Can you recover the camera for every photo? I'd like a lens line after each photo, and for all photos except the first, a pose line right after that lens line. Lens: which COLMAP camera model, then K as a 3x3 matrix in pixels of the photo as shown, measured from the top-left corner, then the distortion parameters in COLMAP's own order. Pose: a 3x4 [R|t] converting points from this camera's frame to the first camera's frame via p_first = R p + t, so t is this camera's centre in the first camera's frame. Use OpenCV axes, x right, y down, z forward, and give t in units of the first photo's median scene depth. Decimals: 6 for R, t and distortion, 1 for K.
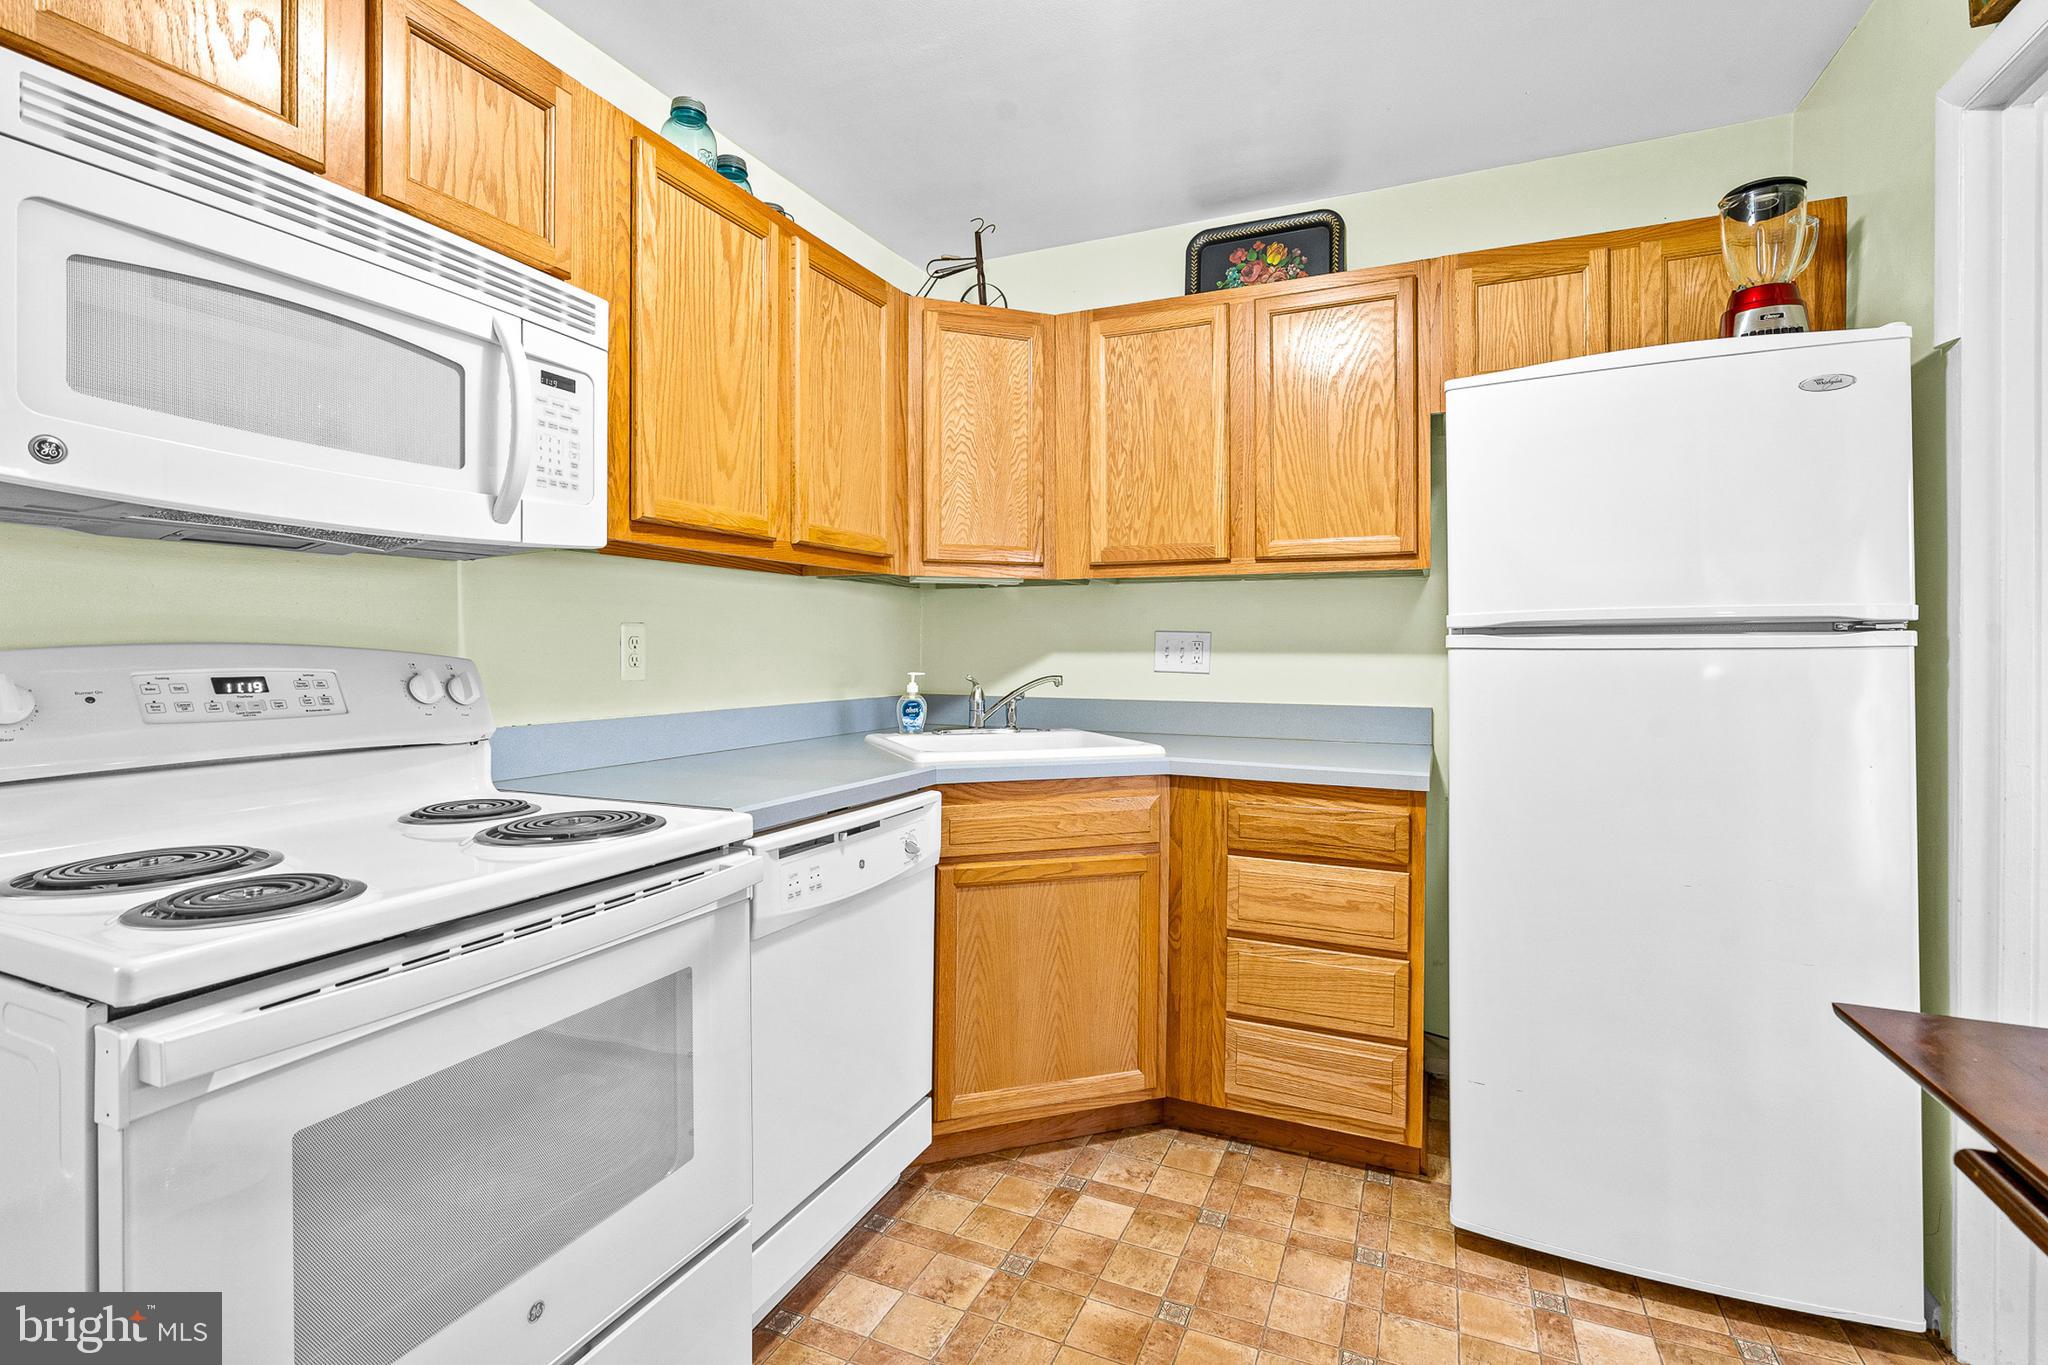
lens RADIAL K [[948.7, 0, 1014.1], [0, 948.7, 647.4], [0, 0, 1]] dist [-0.002278, -0.000329]
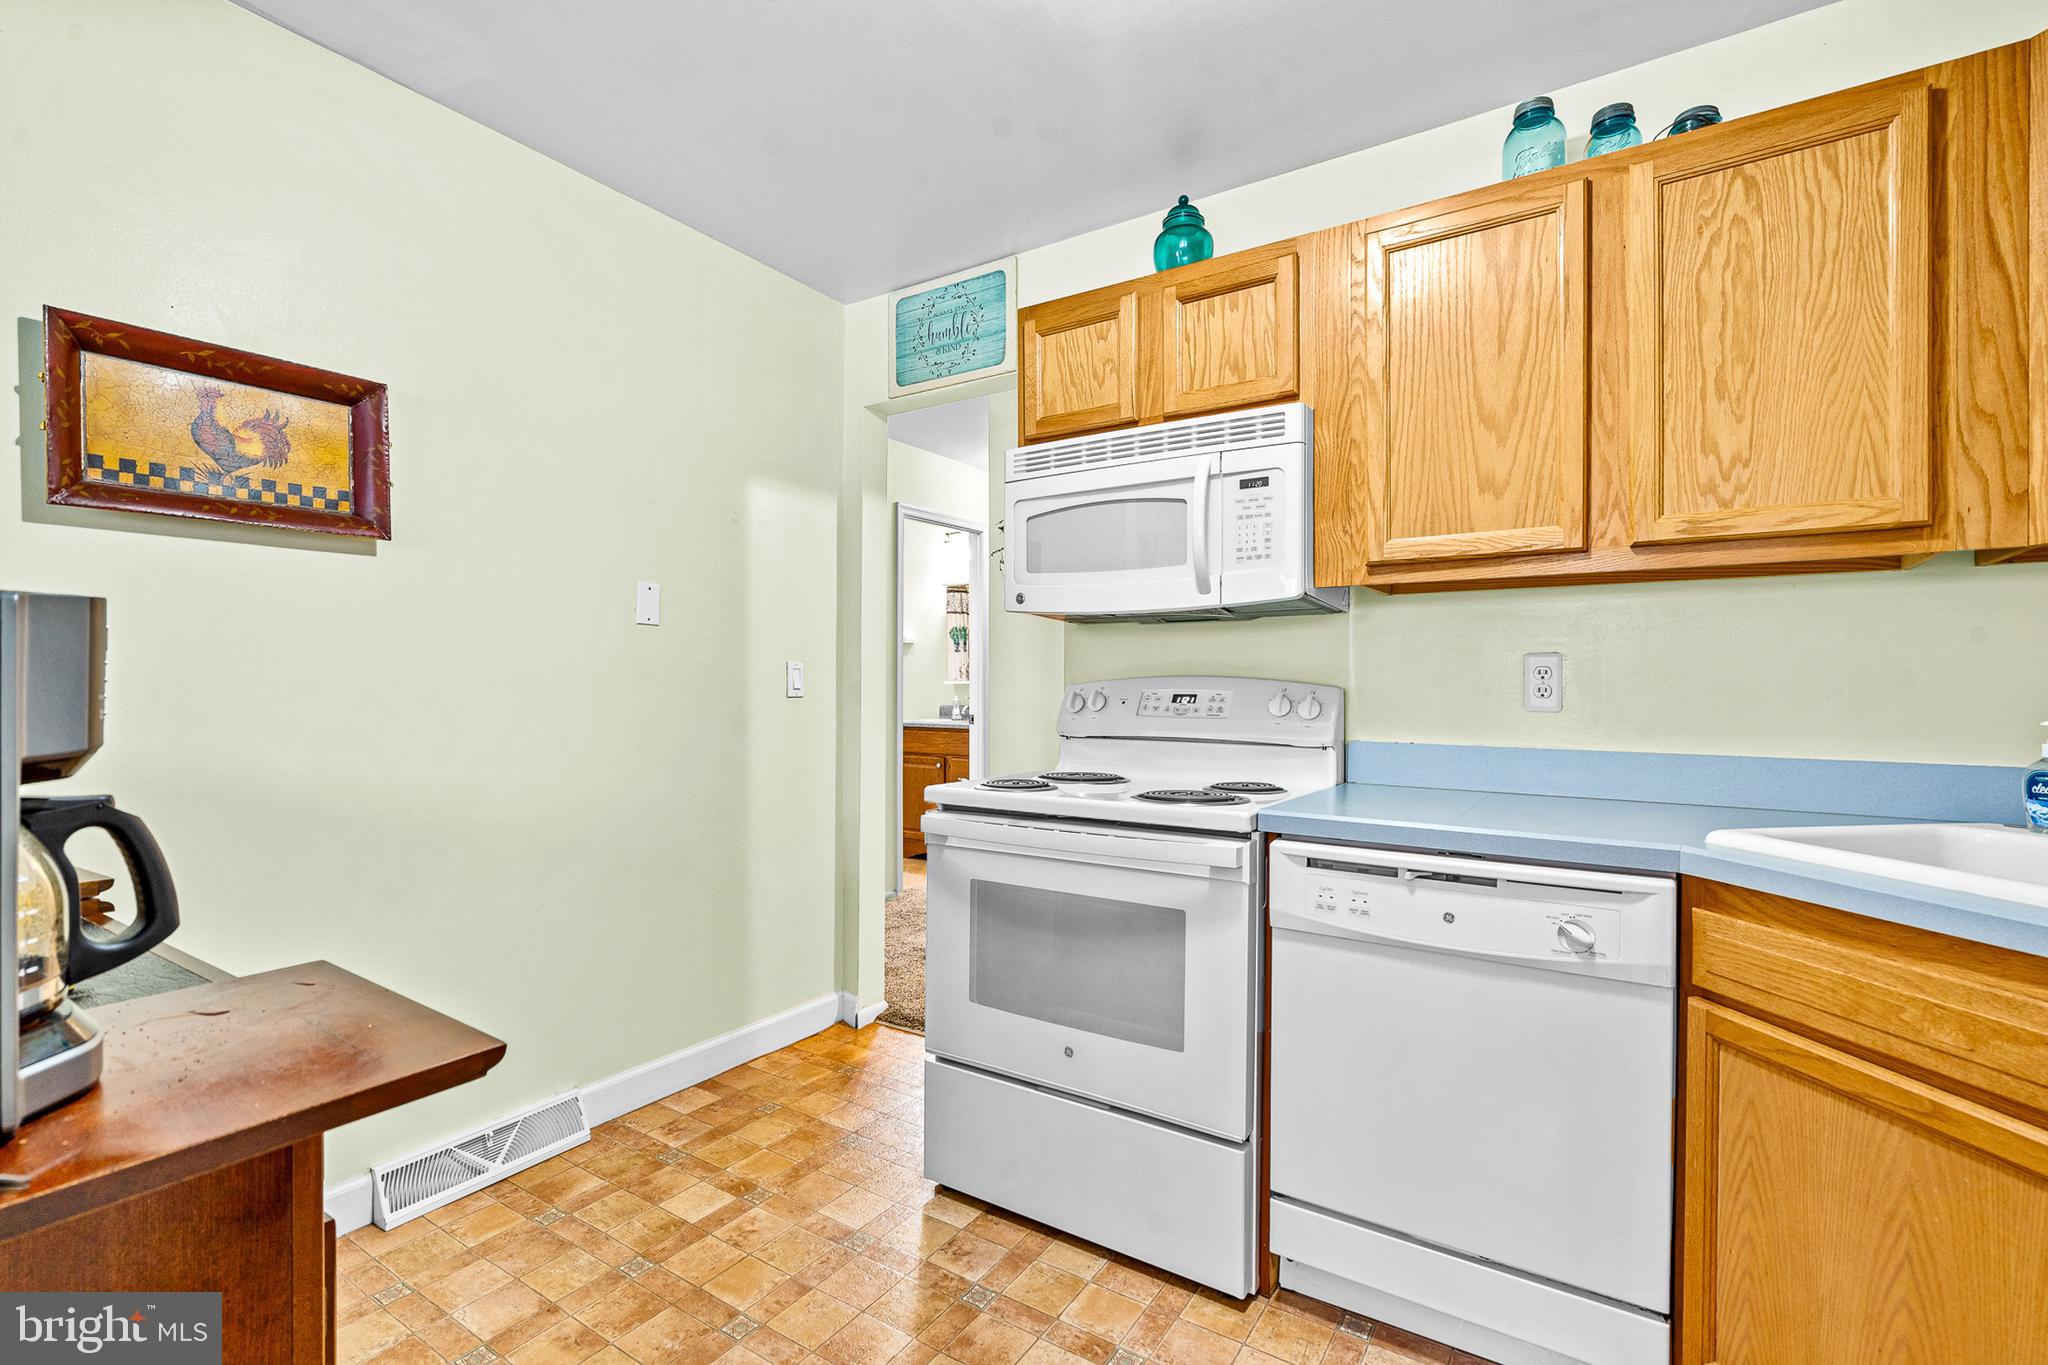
lens RADIAL K [[941.6, 0, 1024.0], [0, 941.6, 682.5], [0, 0, 1]] dist [-0.002105, 0.000561]
pose [[-0.163345, -0.006394, -0.986548, 0.589260], [-0.005071, 0.999971, -0.005641, 0.011981], [0.986556, 0.004082, -0.163373, 0.573142]]
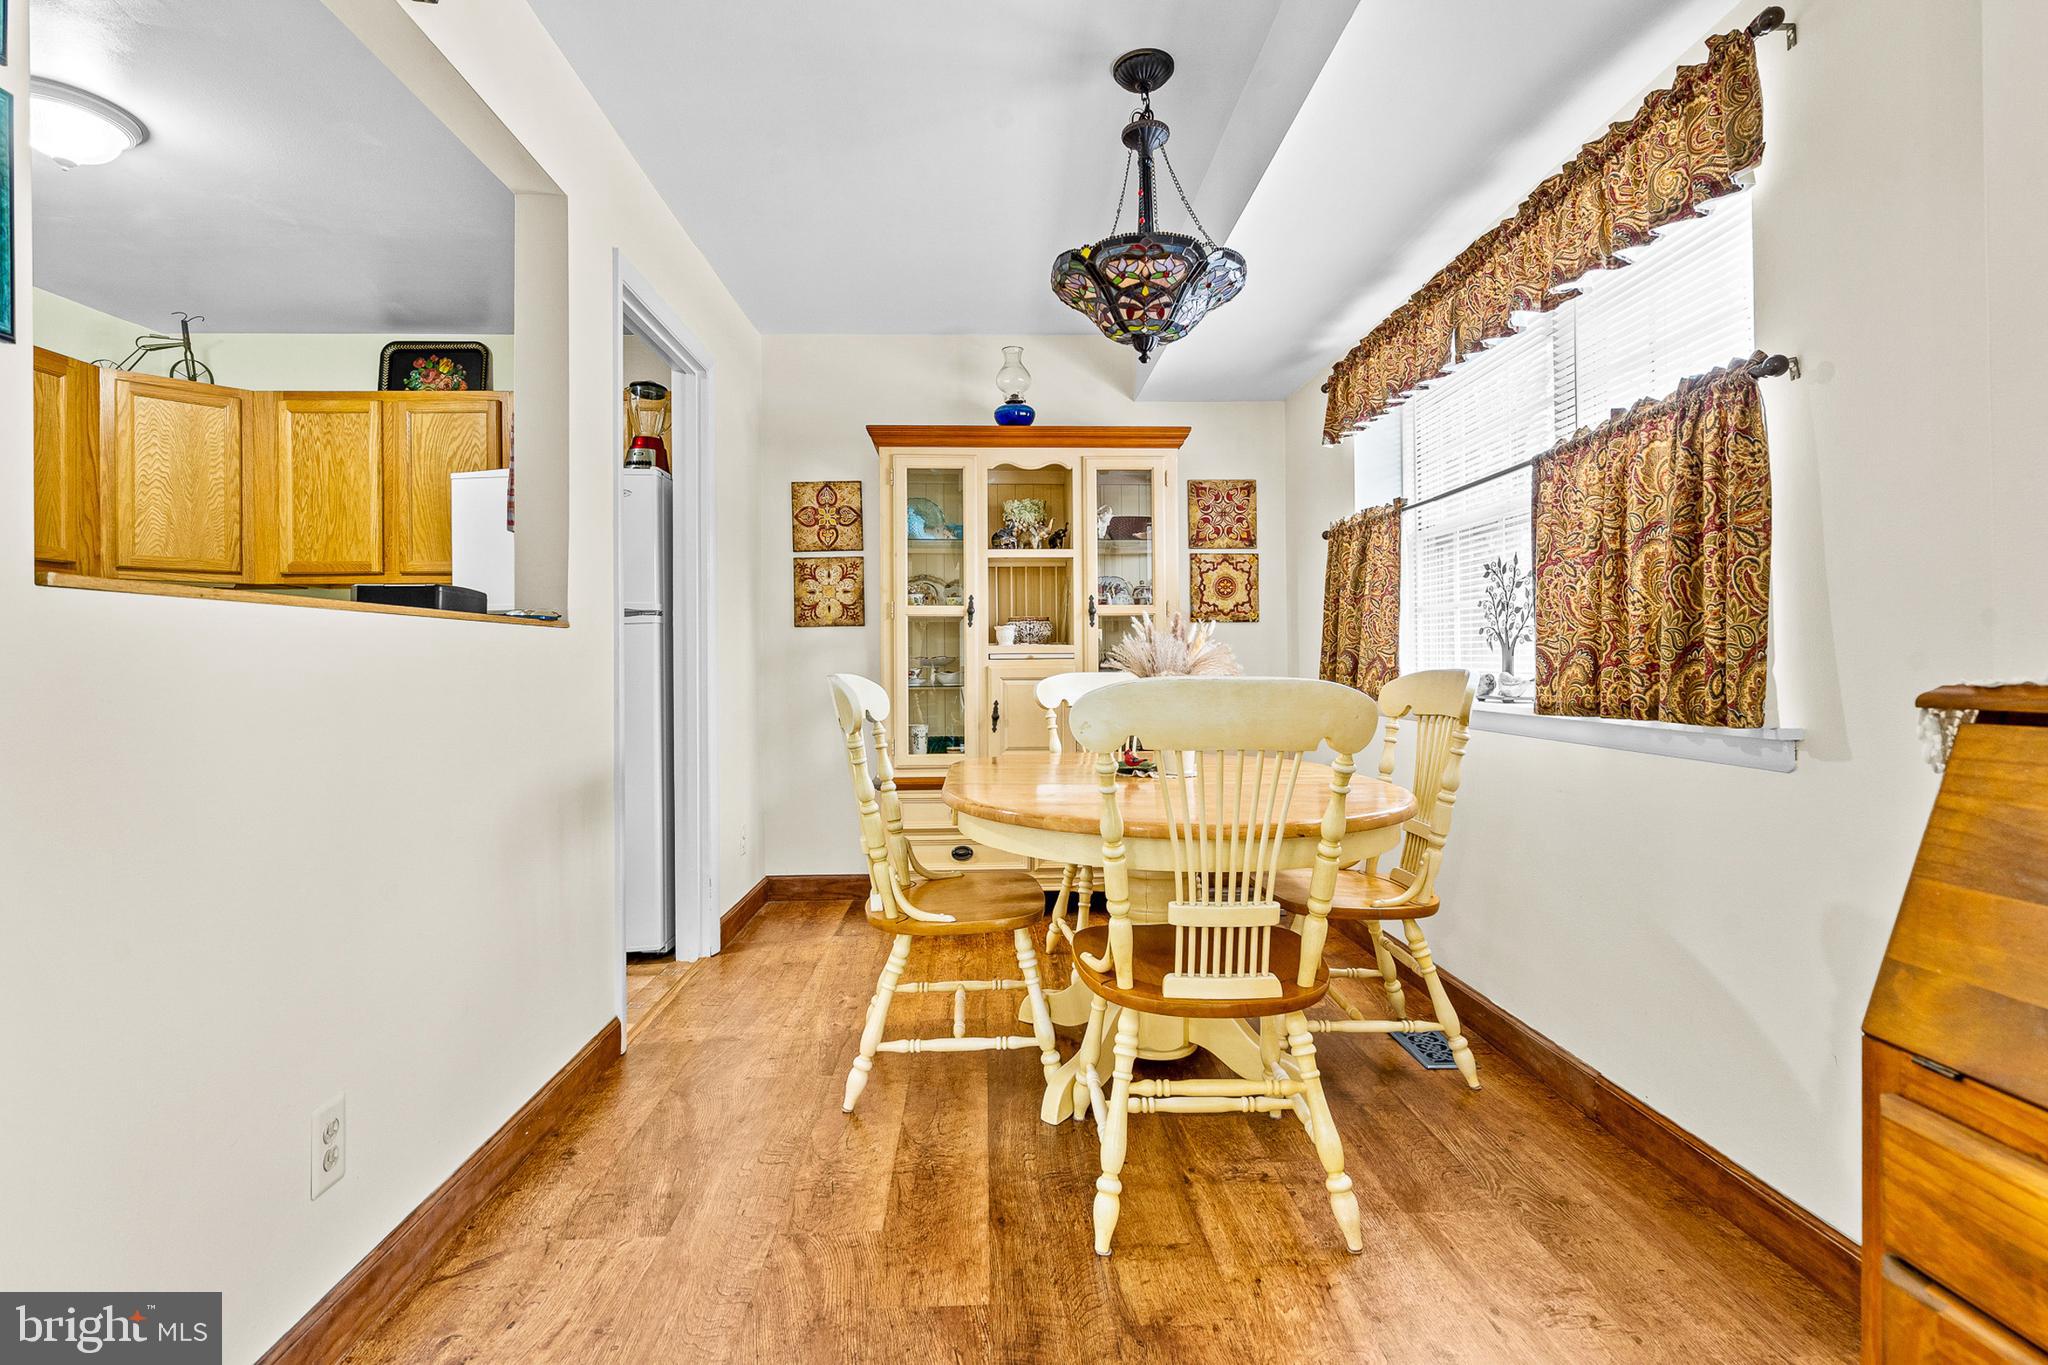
lens RADIAL K [[940.4, 0, 1020.8], [0, 940.4, 659.3], [0, 0, 1]] dist [-0.000836, -0.000584]
pose [[0.899074, -0.008920, 0.437707, 0.505474], [0.012069, 0.999917, -0.004413, 0.064535], [-0.437631, 0.009250, 0.899107, -0.802938]]
